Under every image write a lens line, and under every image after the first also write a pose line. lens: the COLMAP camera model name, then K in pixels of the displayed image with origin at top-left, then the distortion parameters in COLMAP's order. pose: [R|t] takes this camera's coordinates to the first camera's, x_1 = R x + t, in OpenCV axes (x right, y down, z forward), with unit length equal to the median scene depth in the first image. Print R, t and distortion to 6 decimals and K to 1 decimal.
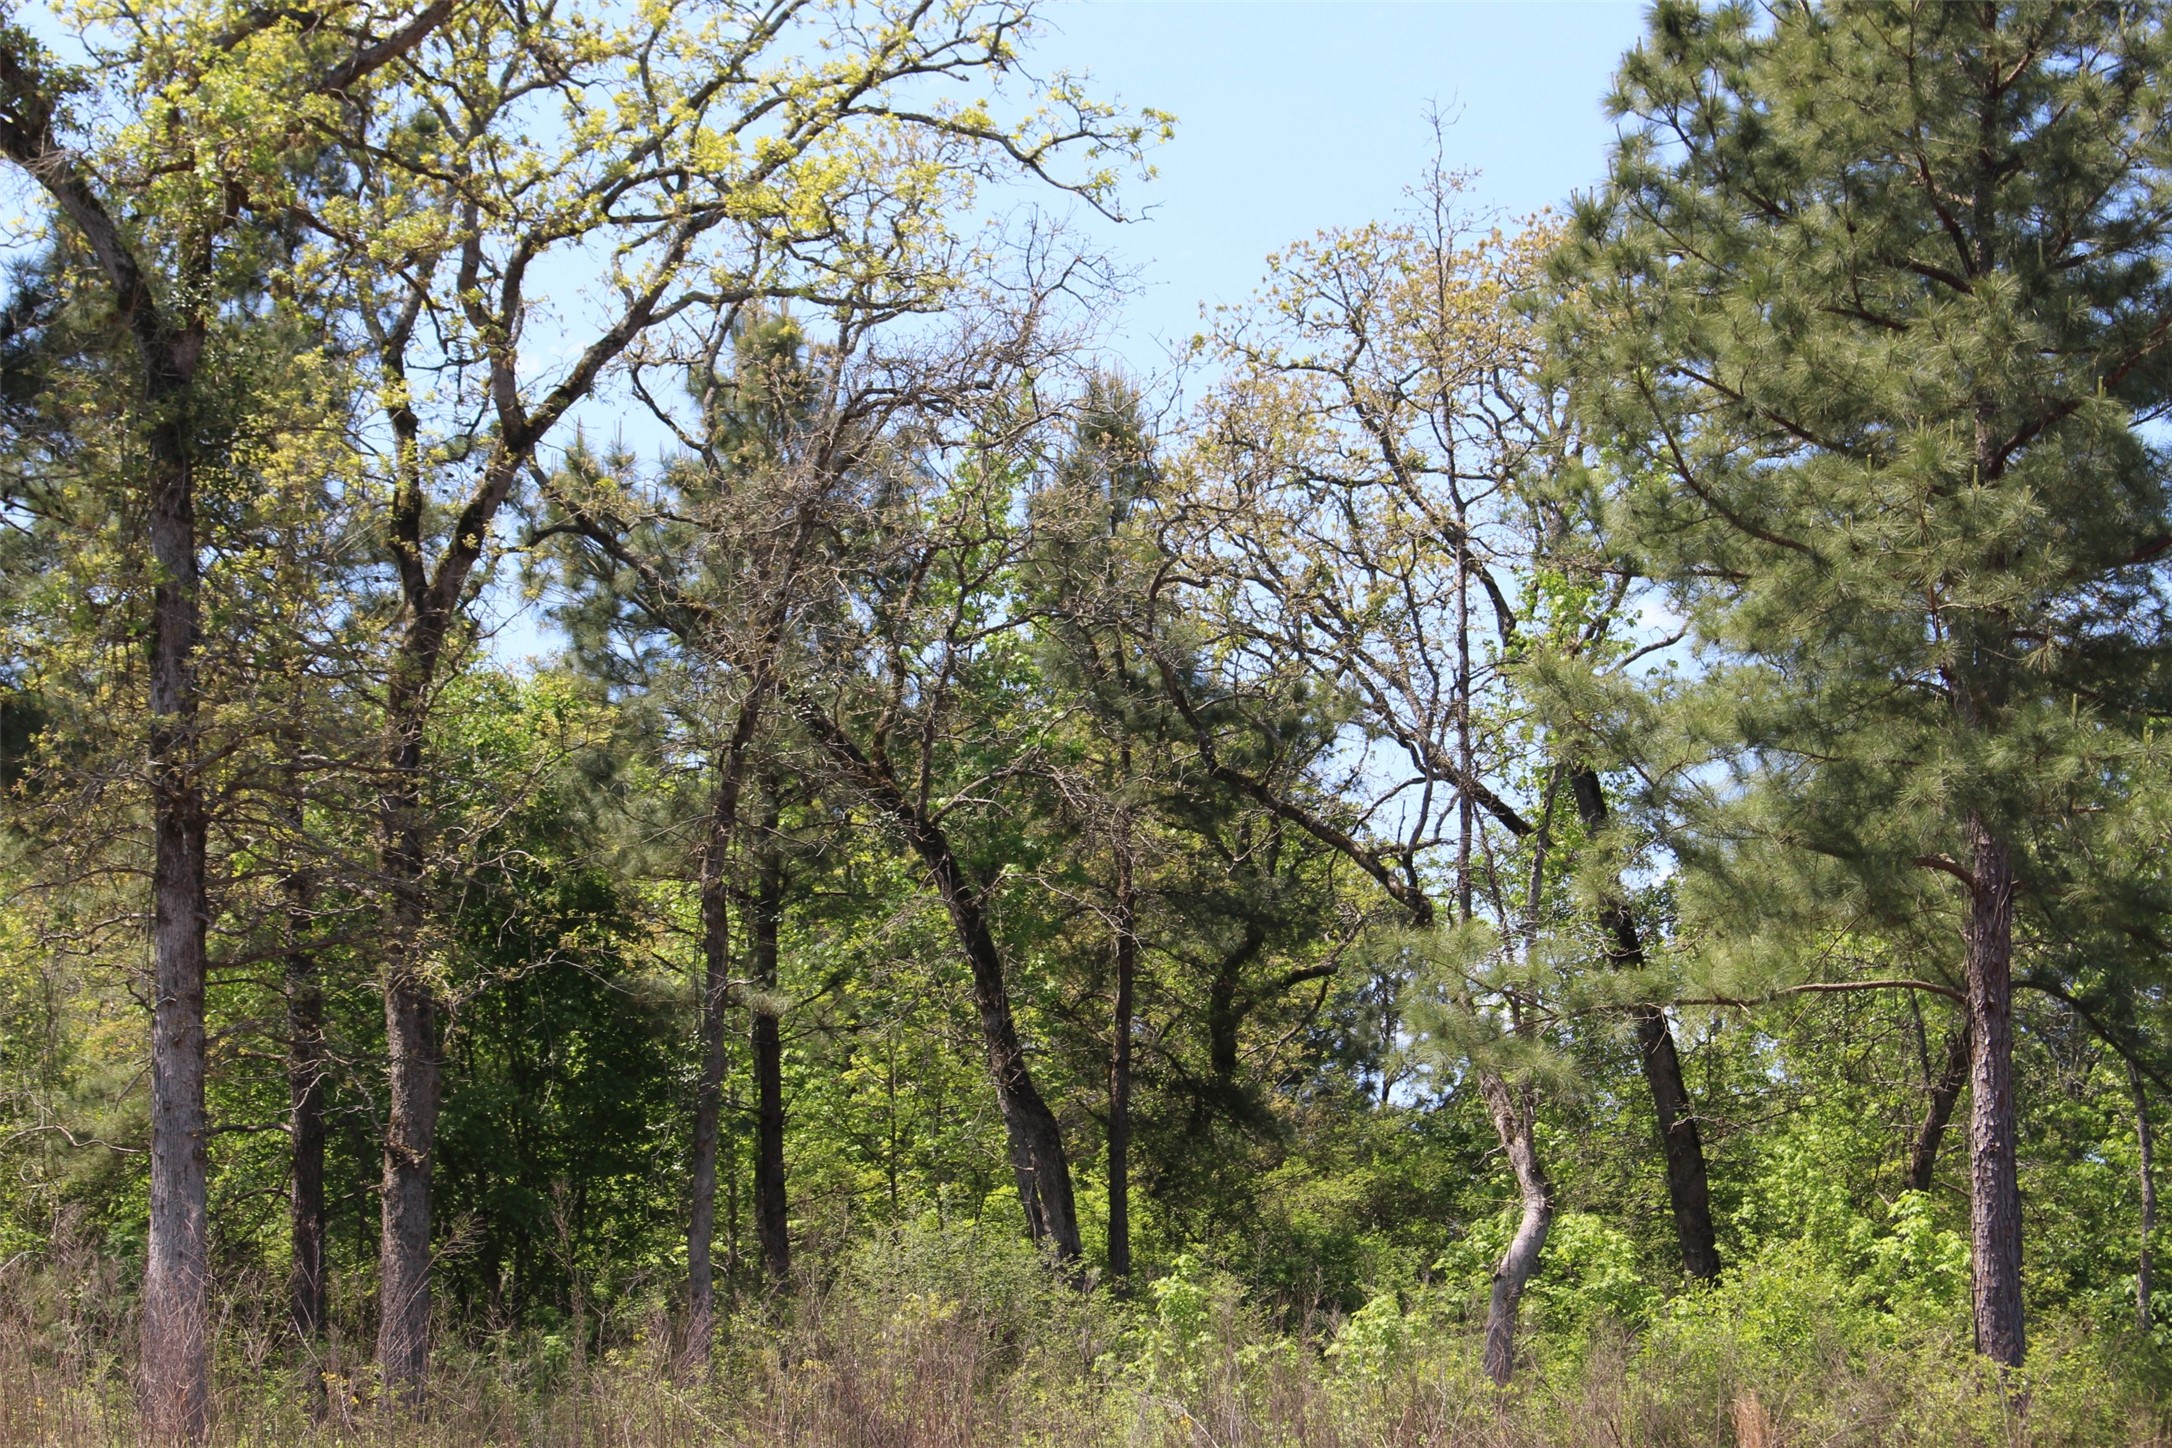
lens RADIAL K [[4775.8, 0, 1086.0], [0, 4775.8, 724.0], [0, 0, 1]] dist [0.017253, 0.068942]
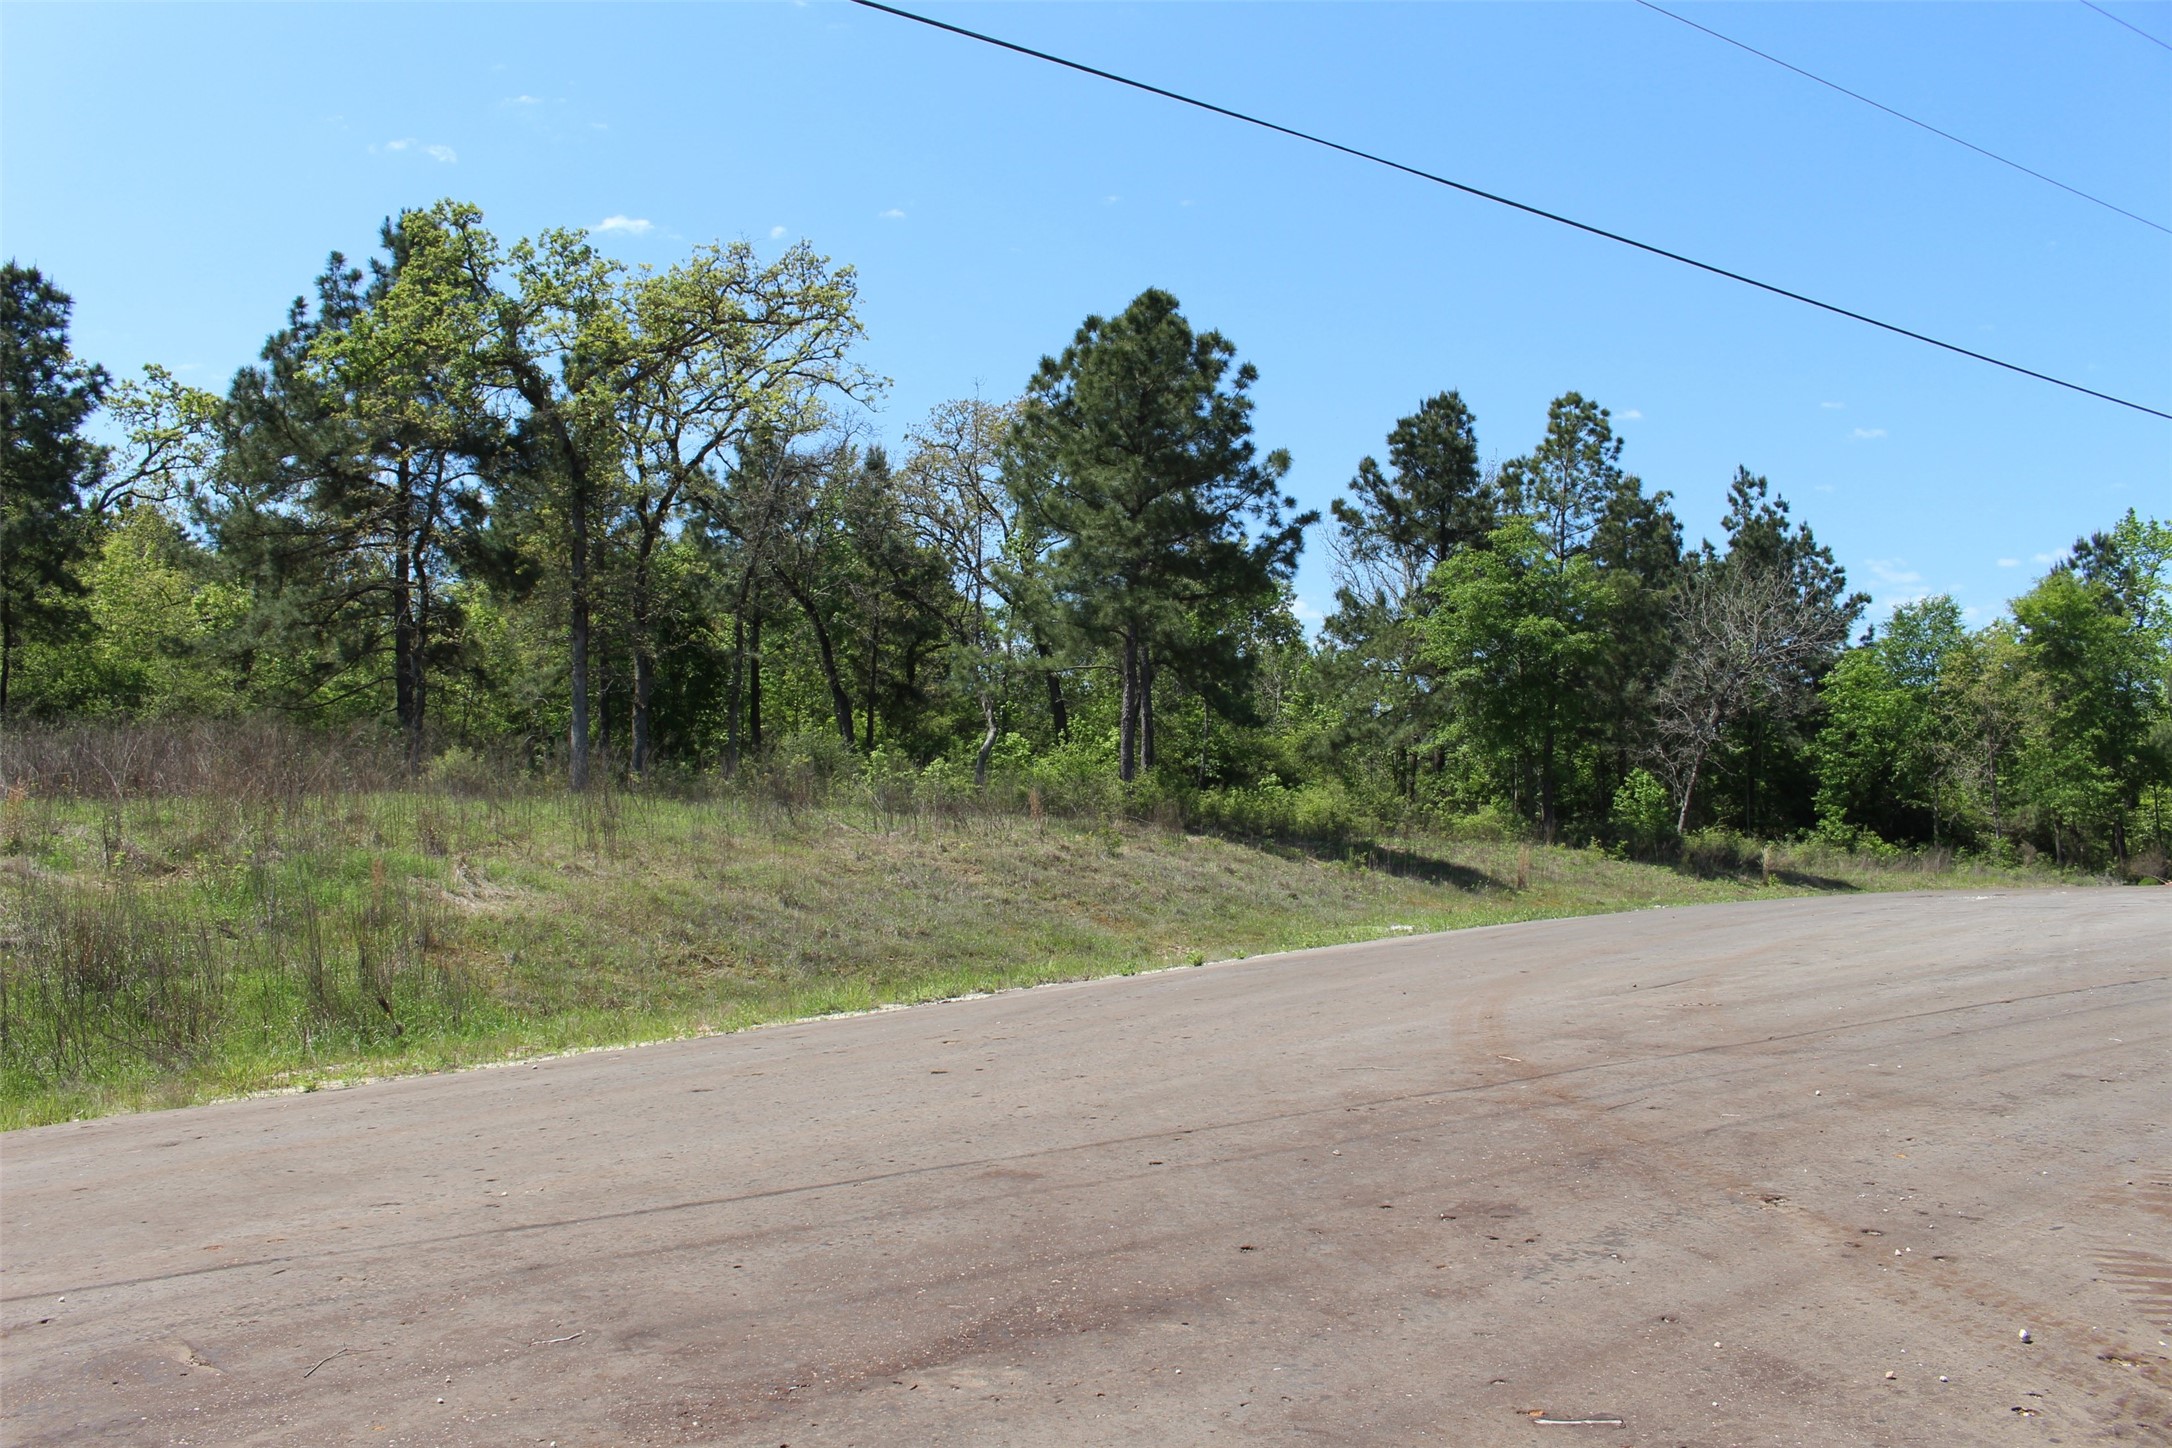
lens RADIAL K [[1810.0, 0, 1028.7], [0, 1810.0, 728.3], [0, 0, 1]] dist [-0.066407, 0.004179]
pose [[0.996060, 0.028166, 0.084086, 0.013283], [-0.036947, 0.993809, 0.104774, -0.026902], [-0.080615, -0.107468, 0.990935, -0.191014]]
